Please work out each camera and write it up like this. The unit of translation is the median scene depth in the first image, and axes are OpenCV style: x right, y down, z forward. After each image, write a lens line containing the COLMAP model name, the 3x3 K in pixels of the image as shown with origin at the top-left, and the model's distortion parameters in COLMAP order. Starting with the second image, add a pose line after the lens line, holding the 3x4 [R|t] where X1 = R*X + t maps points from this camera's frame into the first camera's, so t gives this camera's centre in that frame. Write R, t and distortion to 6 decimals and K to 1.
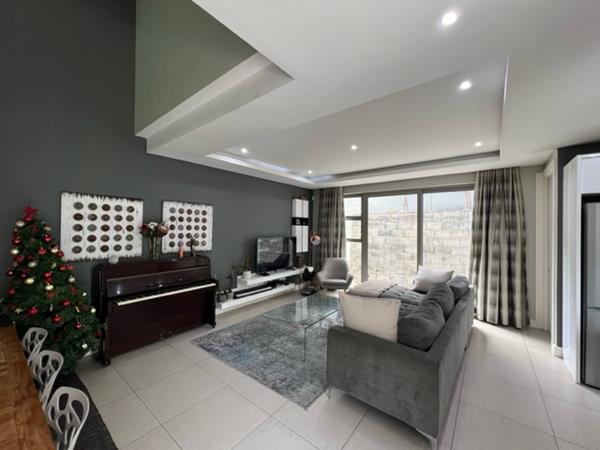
lens RADIAL K [[239.5, 0, 300.8], [0, 239.5, 225.7], [0, 0, 1]] dist [-0.003974, -0.000383]
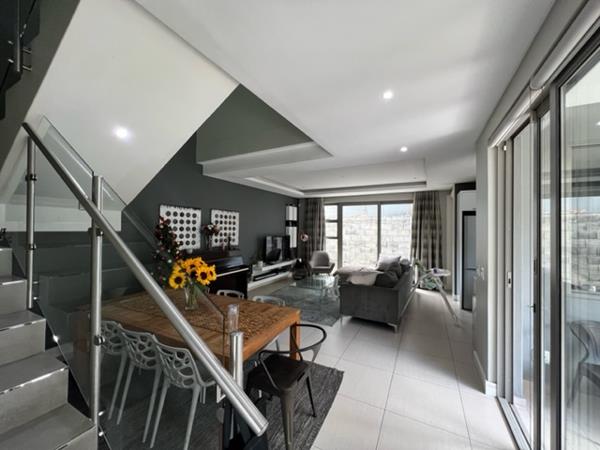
lens RADIAL K [[239.5, 0, 300.6], [0, 239.5, 224.2], [0, 0, 1]] dist [-0.003974, -0.000383]
pose [[0.982864, 0.001827, 0.184322, -0.293888], [-0.000437, 0.999971, -0.007578, -0.006090], [-0.184331, 0.007367, 0.982837, -0.416600]]
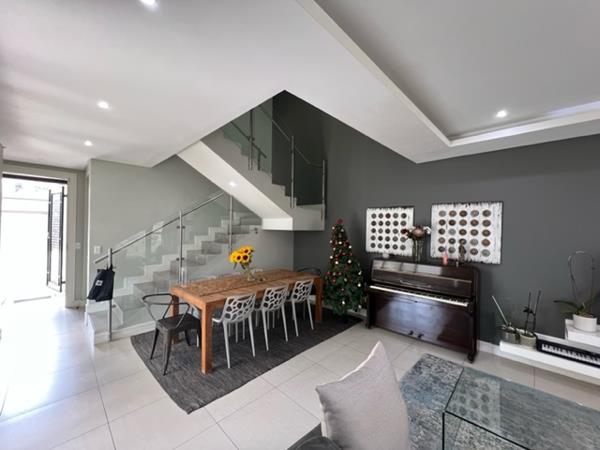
lens RADIAL K [[239.5, 0, 301.2], [0, 239.5, 225.0], [0, 0, 1]] dist [-0.003974, -0.000383]
pose [[-0.100919, -0.019344, -0.994707, 0.436325], [-0.009950, 0.999781, -0.018433, 0.003802], [0.994845, 0.008037, -0.101089, 0.503684]]
